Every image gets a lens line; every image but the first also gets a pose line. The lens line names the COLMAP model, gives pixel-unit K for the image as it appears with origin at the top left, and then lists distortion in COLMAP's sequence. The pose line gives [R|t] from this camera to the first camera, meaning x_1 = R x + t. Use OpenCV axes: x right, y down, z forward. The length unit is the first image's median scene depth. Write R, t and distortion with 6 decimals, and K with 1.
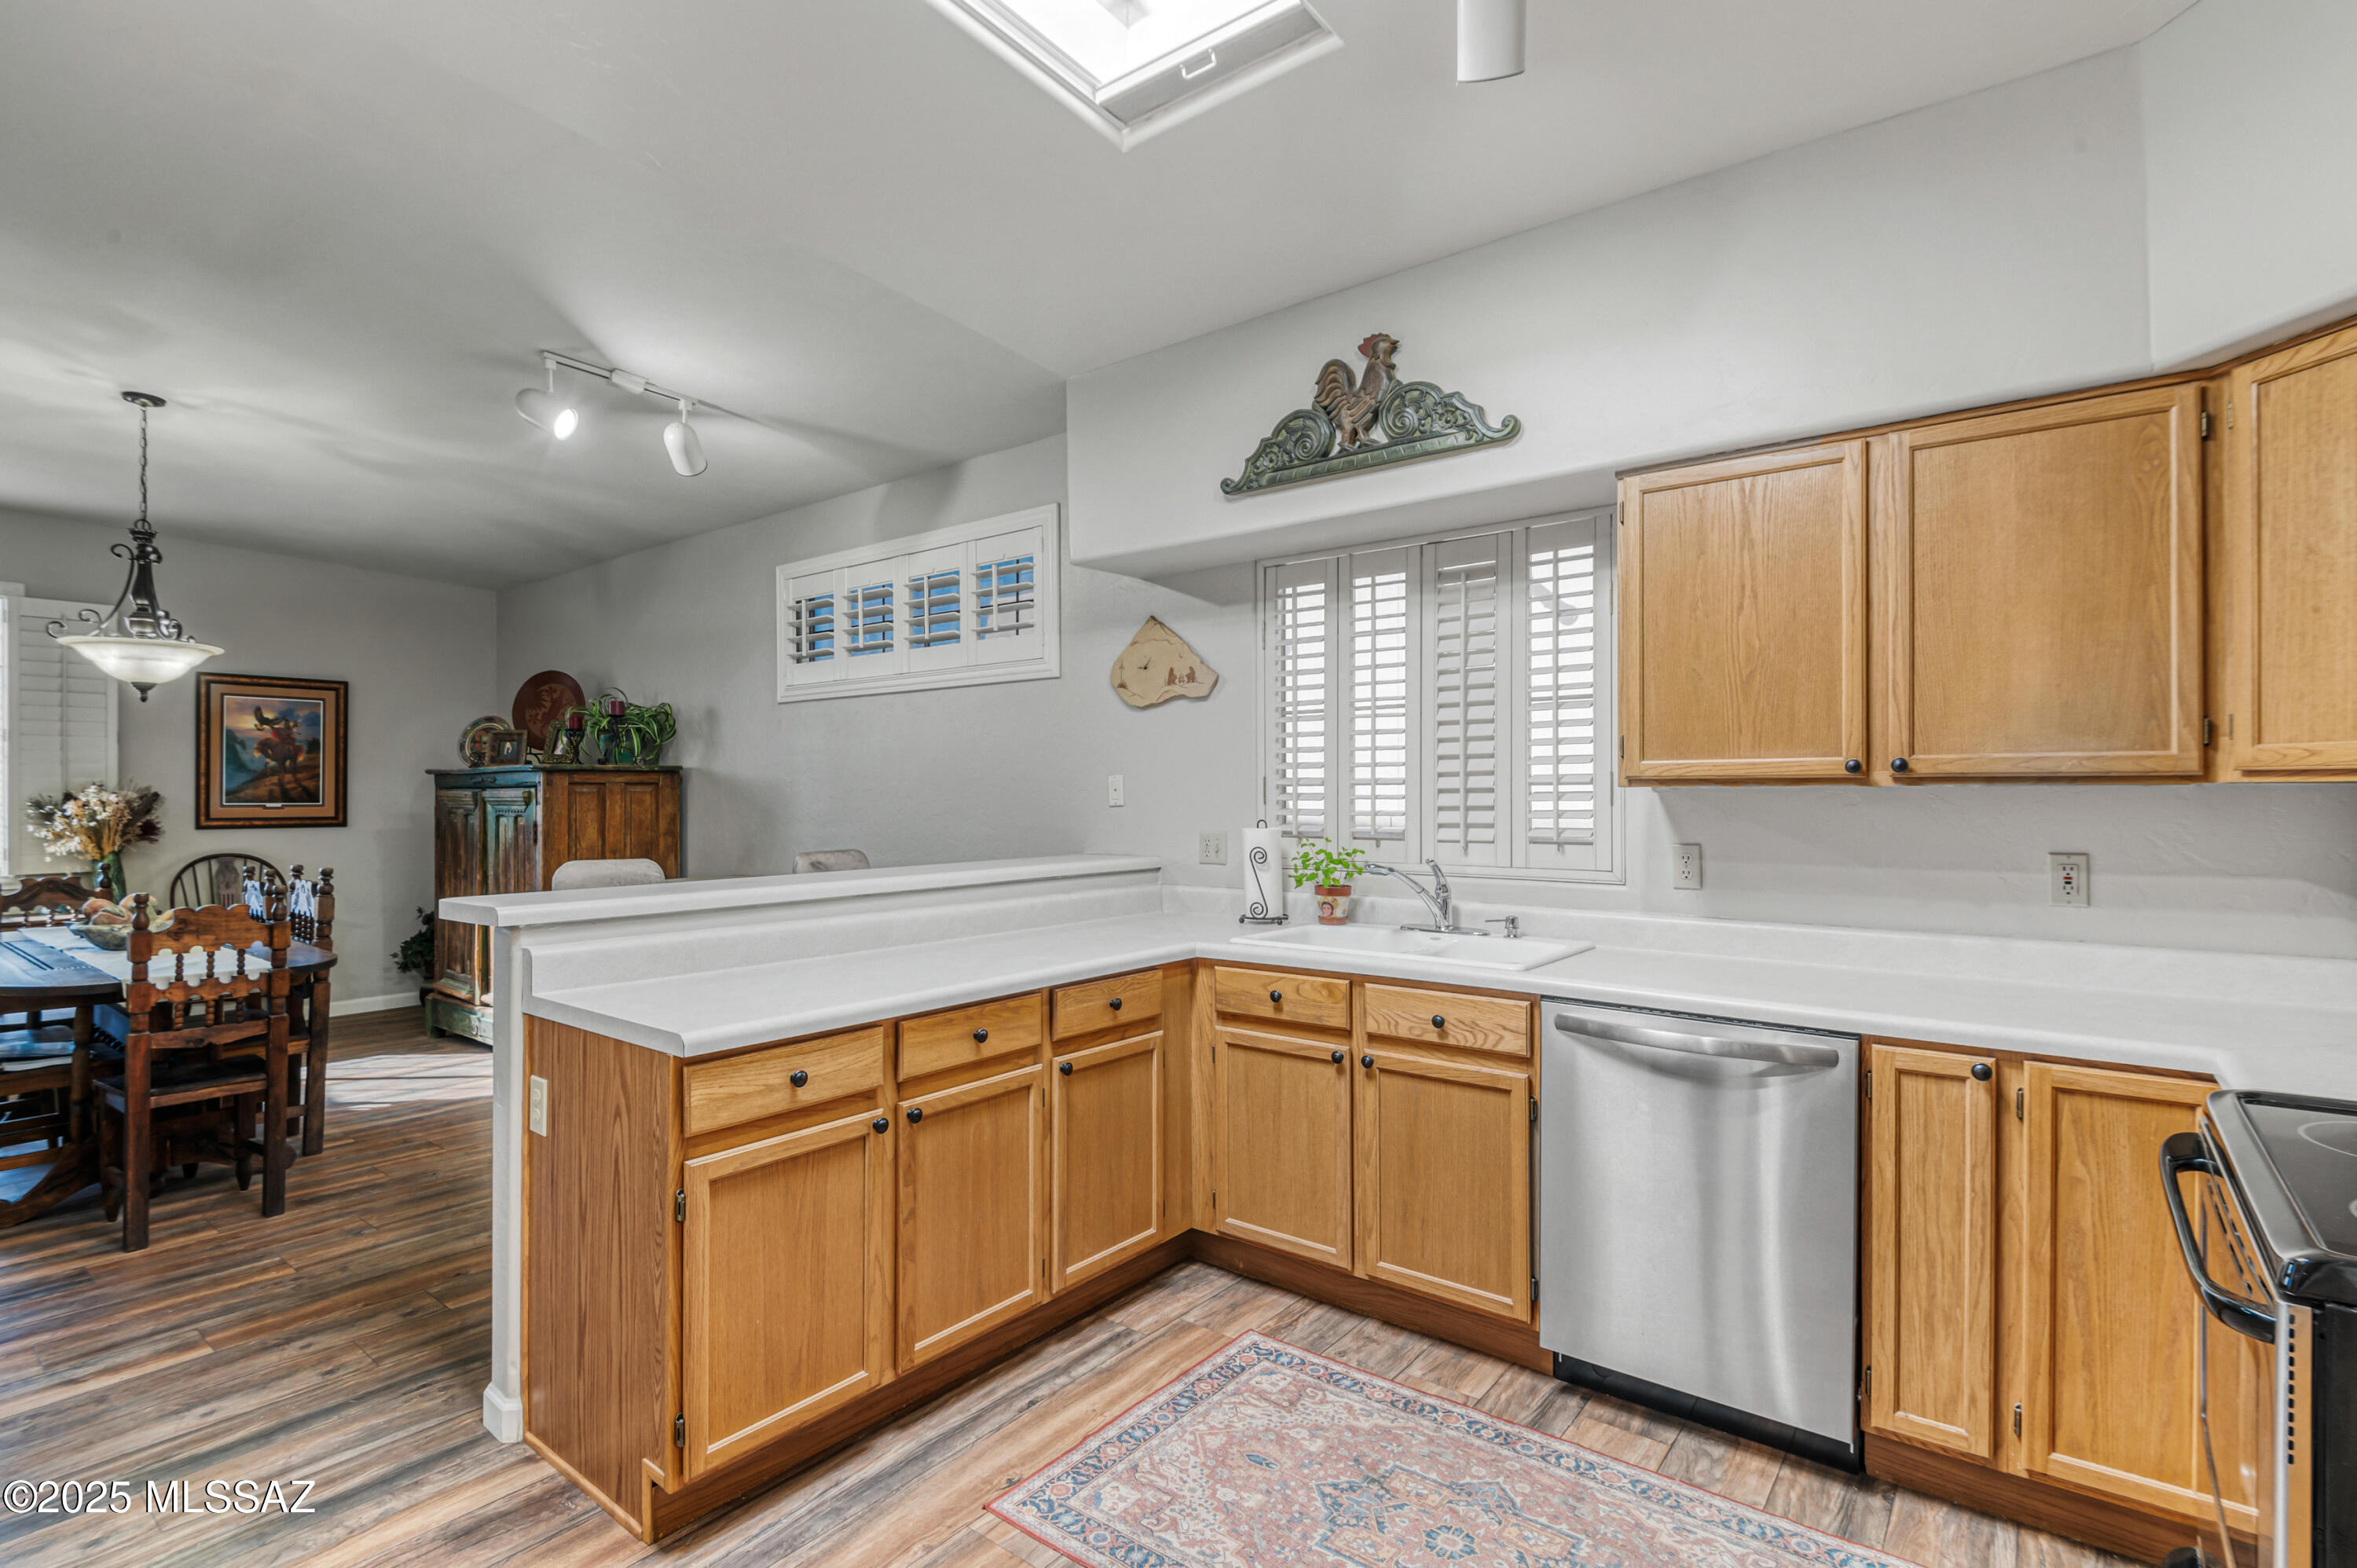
lens RADIAL K [[1111.5, 0, 1189.0], [0, 1111.5, 789.3], [0, 0, 1]] dist [0.032425, -0.026013]
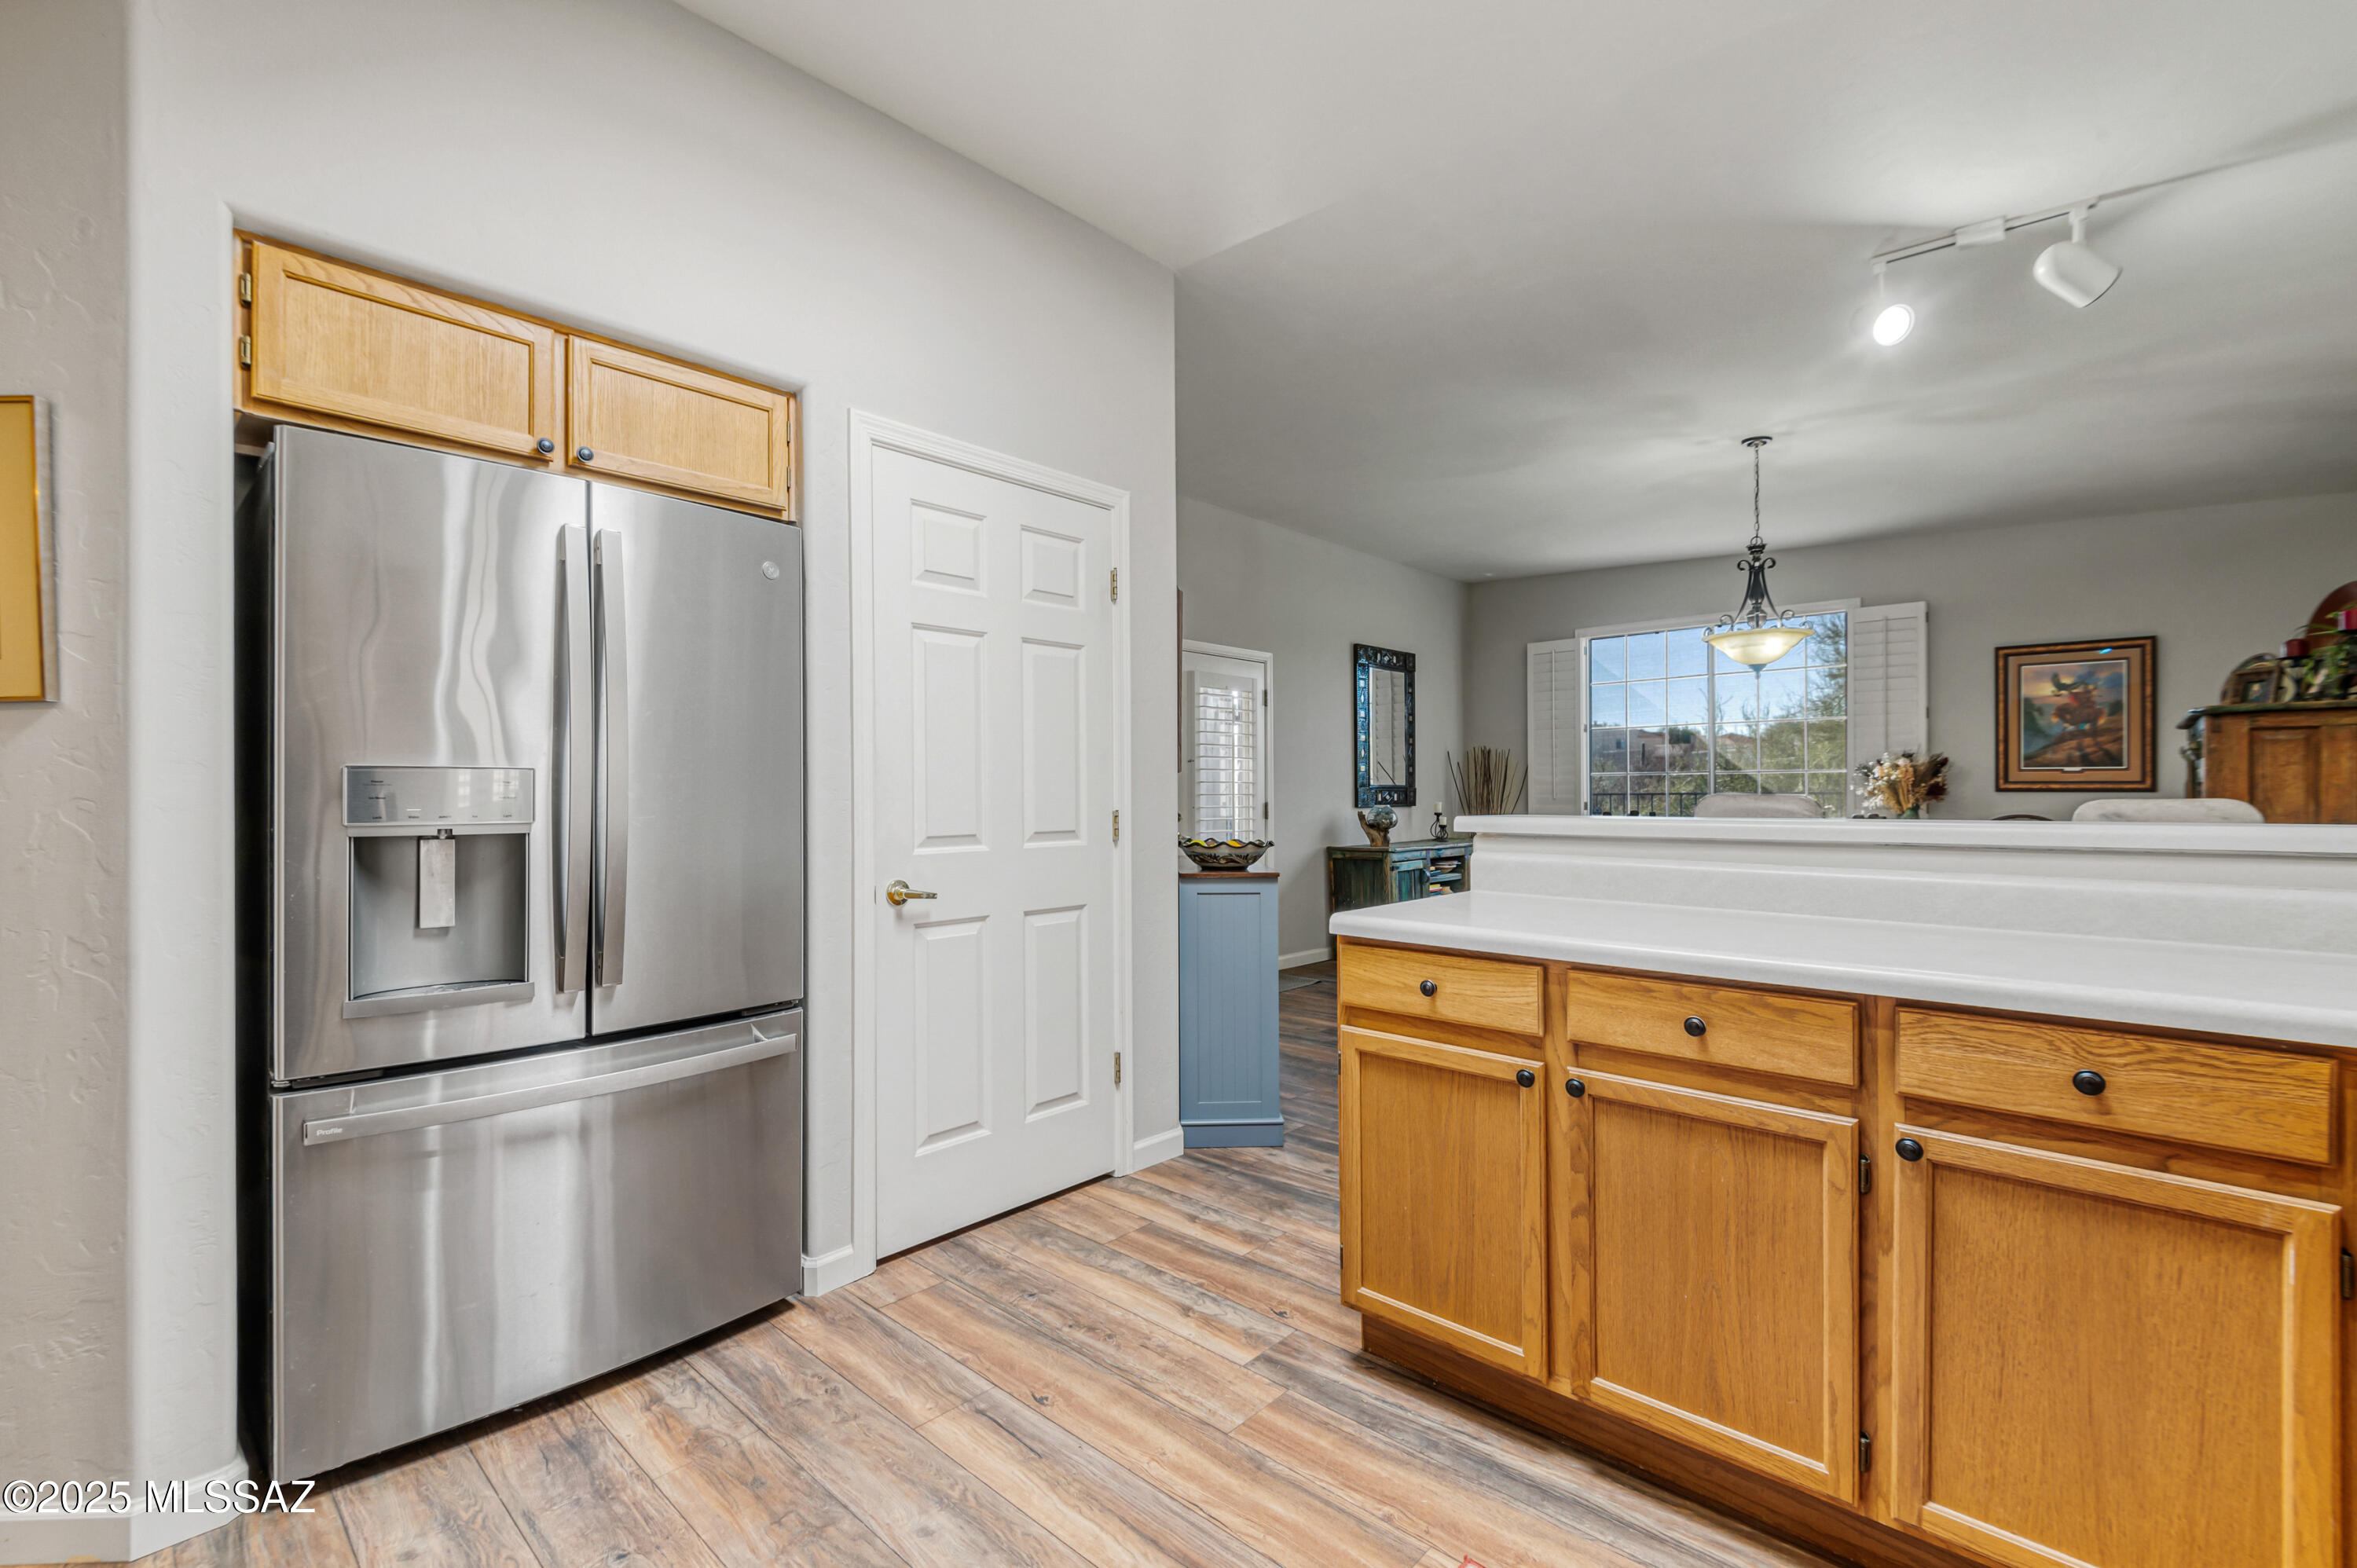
lens RADIAL K [[1030.6, 0, 1178.9], [0, 1030.6, 785.2], [0, 0, 1]] dist [0.028340, -0.000638]
pose [[-0.072024, -0.001156, -0.997402, 0.335844], [0.007525, 0.999970, -0.001703, 0.043642], [0.997375, -0.007628, -0.072013, 0.480396]]
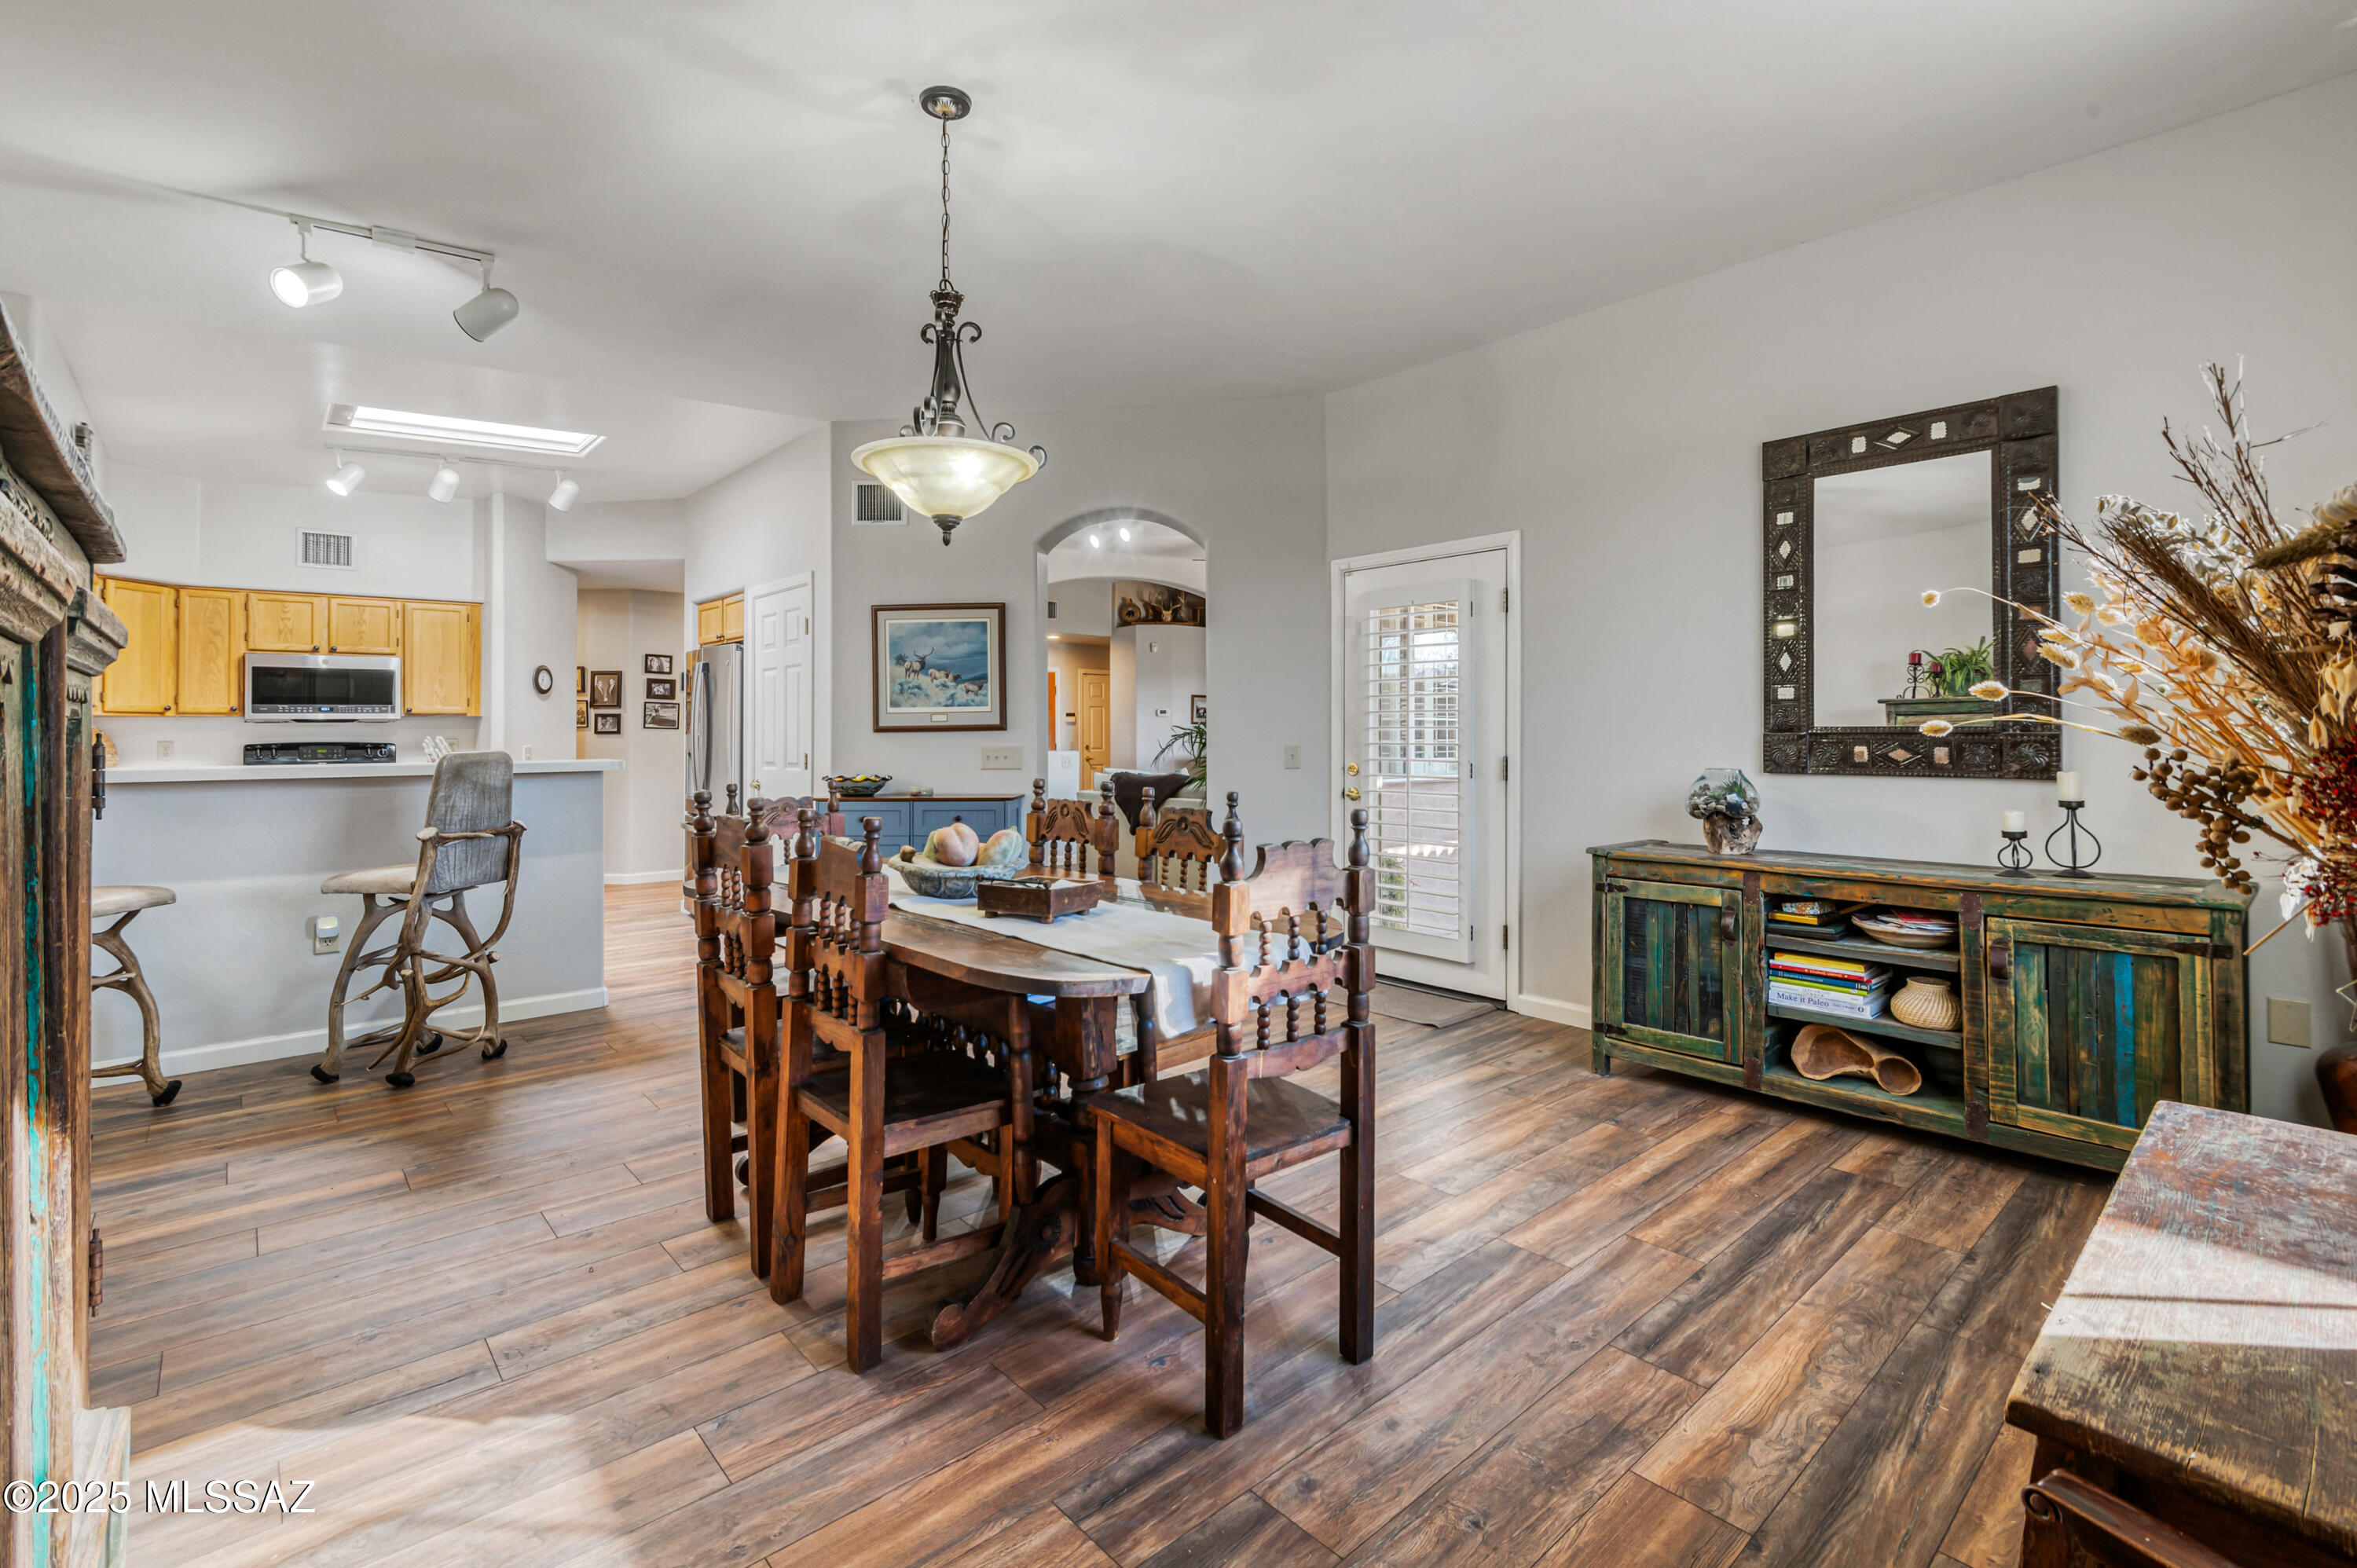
lens RADIAL K [[1008.9, 0, 1174.2], [0, 1008.9, 716.1], [0, 0, 1]] dist [0.023166, 0.000121]
pose [[-0.981734, 0.010001, 0.189996, -1.345040], [0.005936, 0.999741, -0.021952, 0.048906], [-0.190166, -0.020423, -0.981539, 1.789969]]
